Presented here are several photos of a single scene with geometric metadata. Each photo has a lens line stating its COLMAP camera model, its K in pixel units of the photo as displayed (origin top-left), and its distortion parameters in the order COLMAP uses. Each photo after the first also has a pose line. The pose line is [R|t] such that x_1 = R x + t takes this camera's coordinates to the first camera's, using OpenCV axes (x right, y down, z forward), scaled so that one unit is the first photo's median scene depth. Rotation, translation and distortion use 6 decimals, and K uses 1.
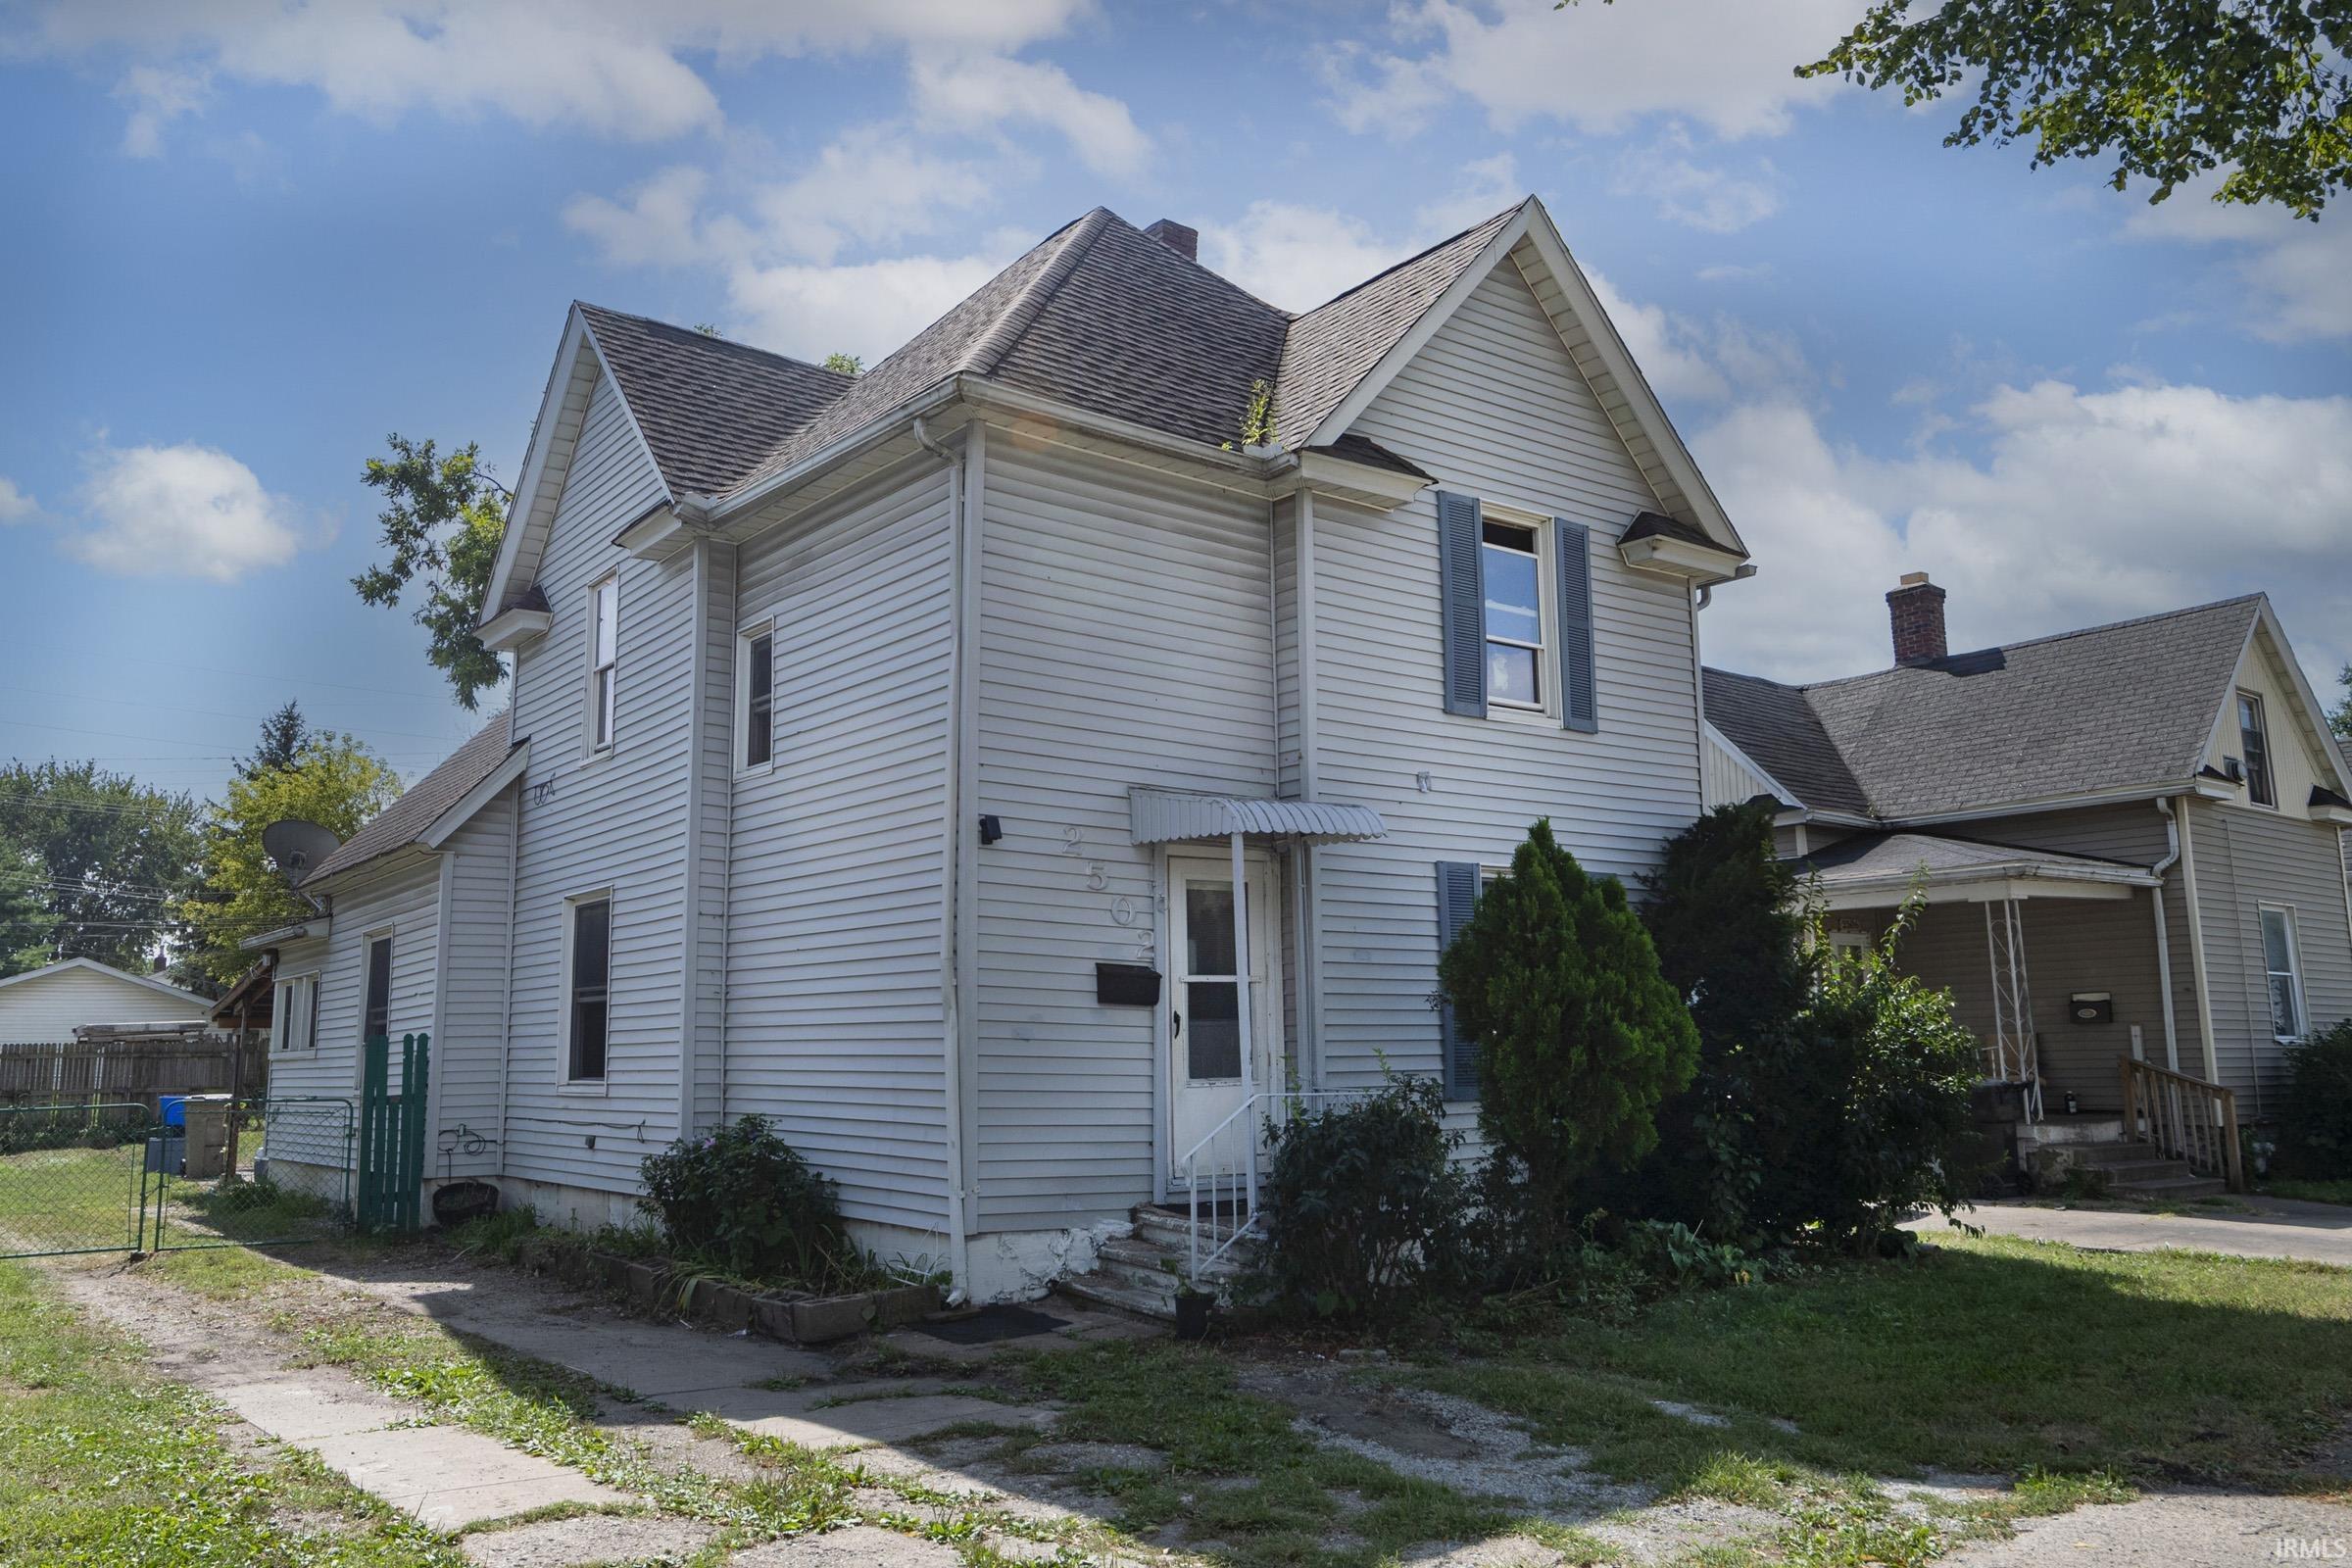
lens RADIAL K [[1780.2, 0, 1167.4], [0, 1780.2, 767.2], [0, 0, 1]] dist [0.008682, 0.000109]
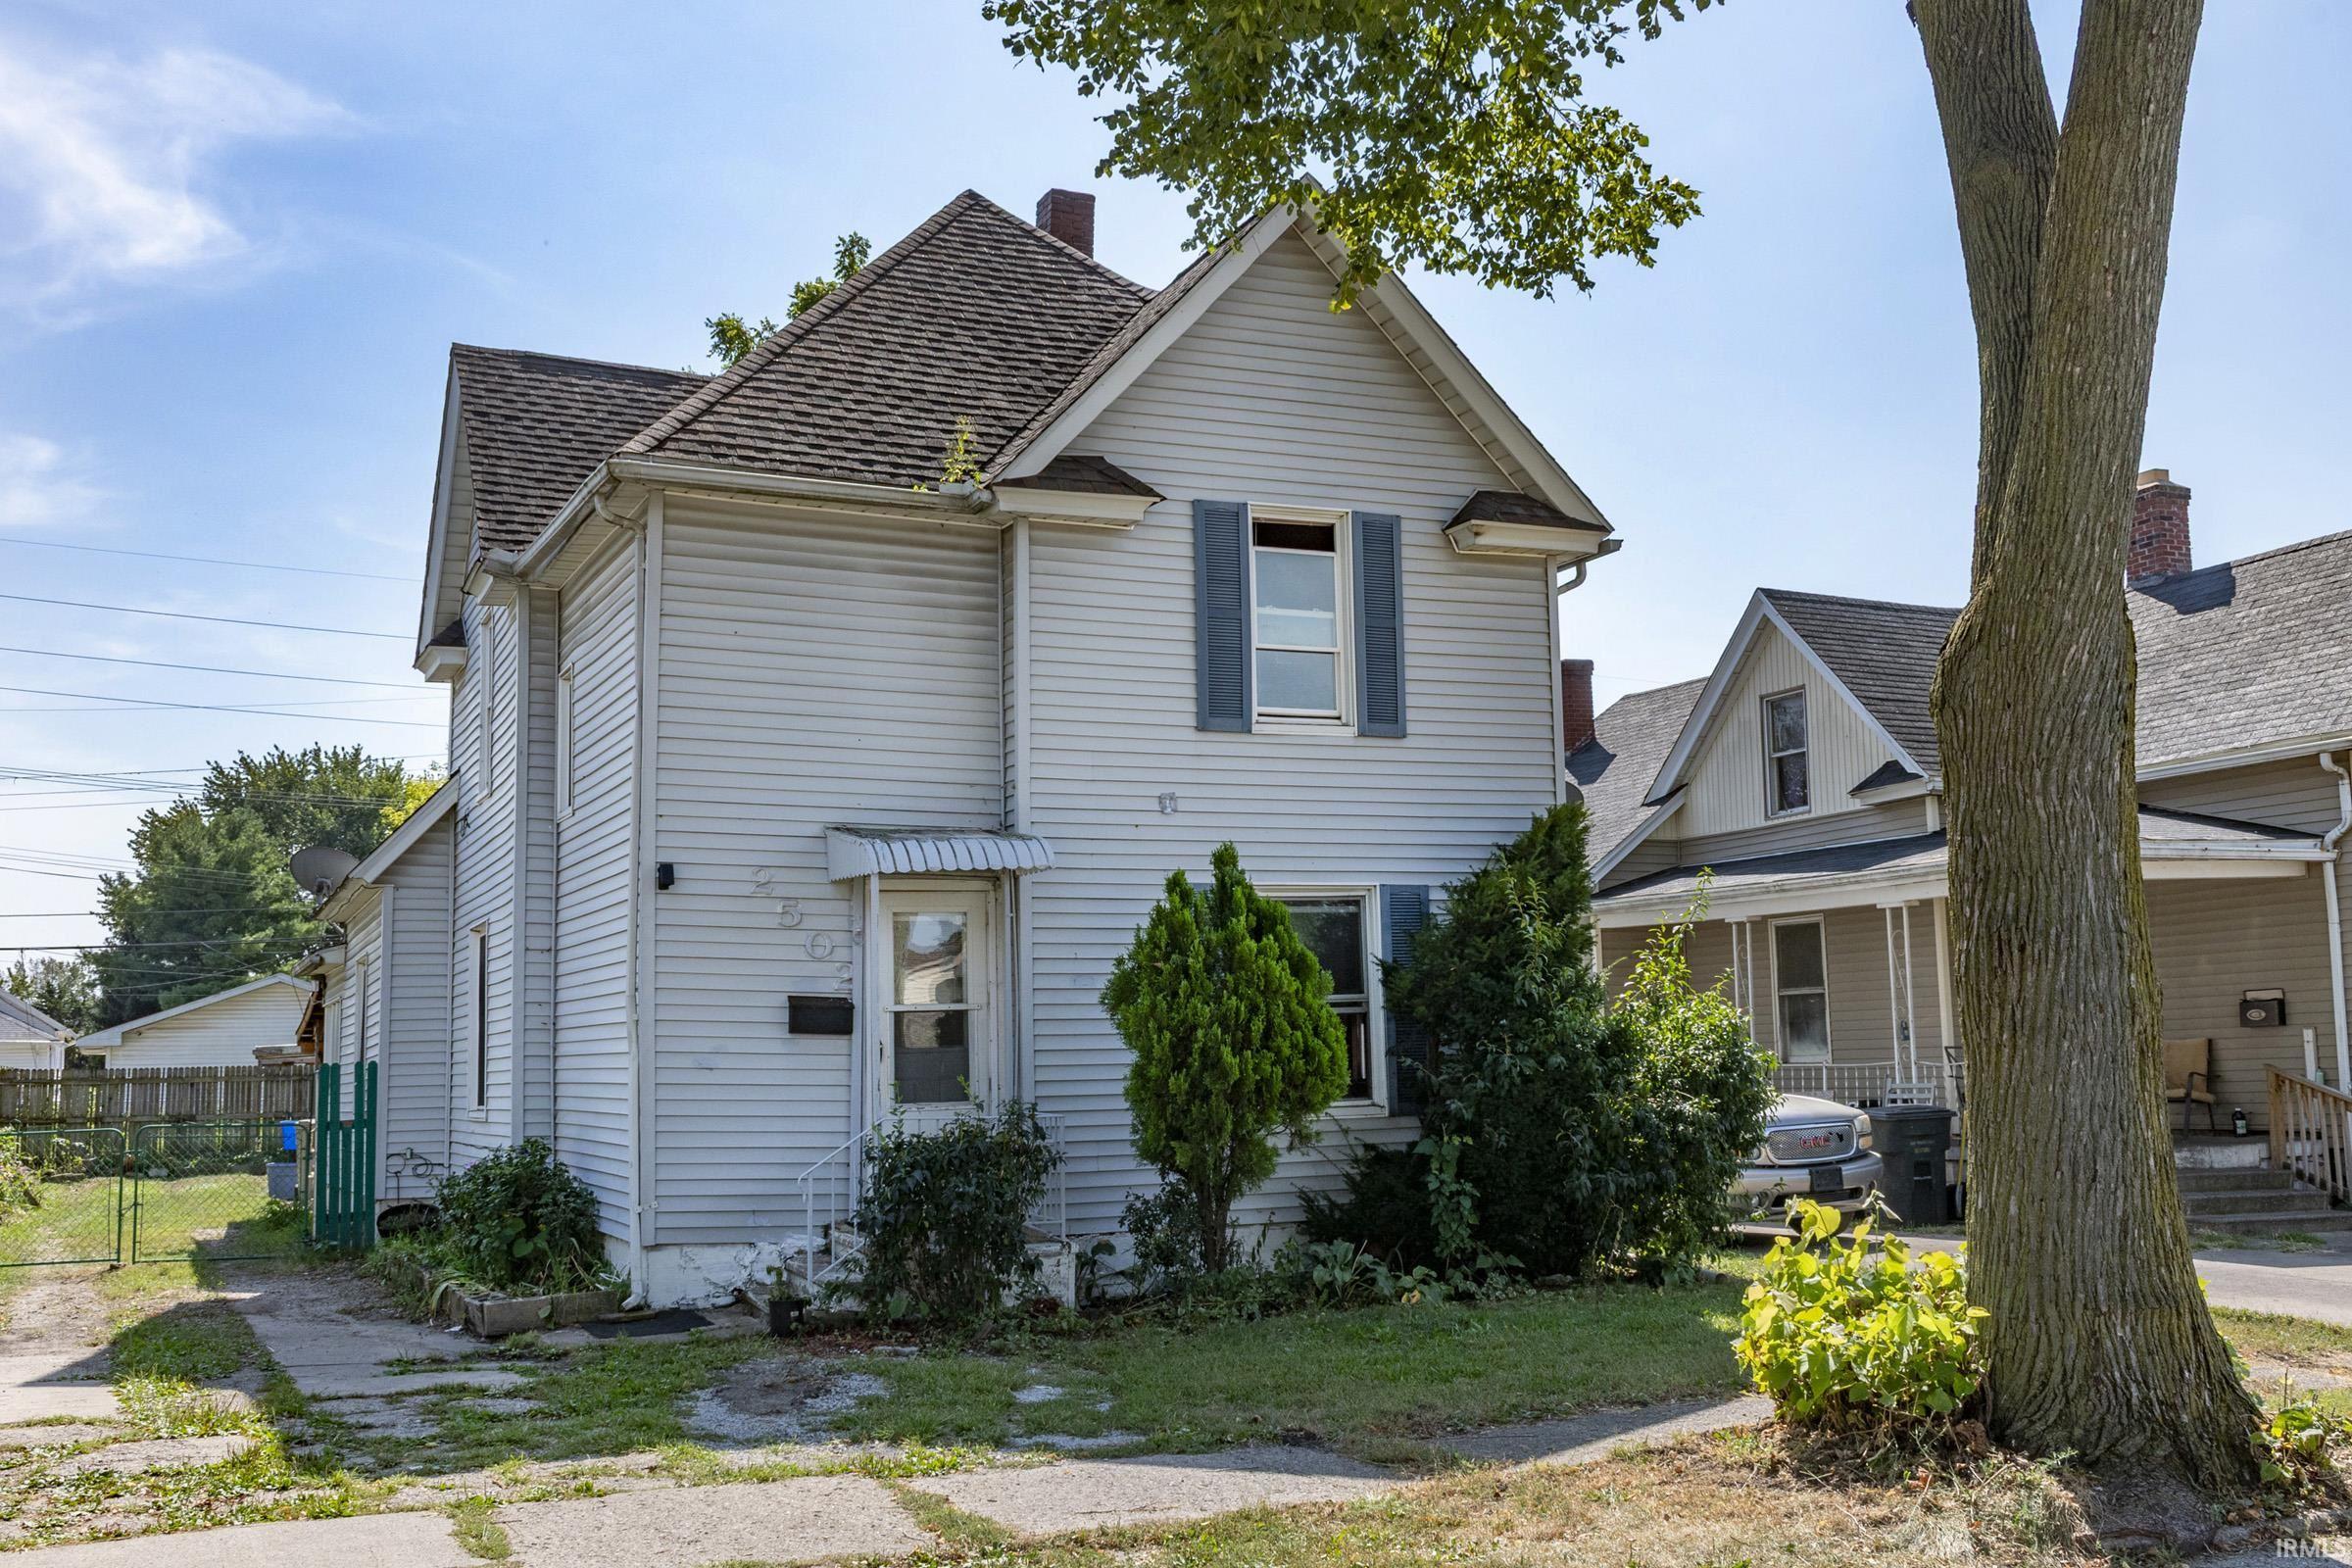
lens RADIAL K [[2330.6, 0, 1176.0], [0, 2330.6, 784.0], [0, 0, 1]] dist [-0.008529, 0.009796]
pose [[0.972917, -0.036246, -0.228297, 0.426567], [0.045479, 0.998341, 0.035312, -0.045843], [0.226638, -0.044738, 0.972951, -0.246055]]
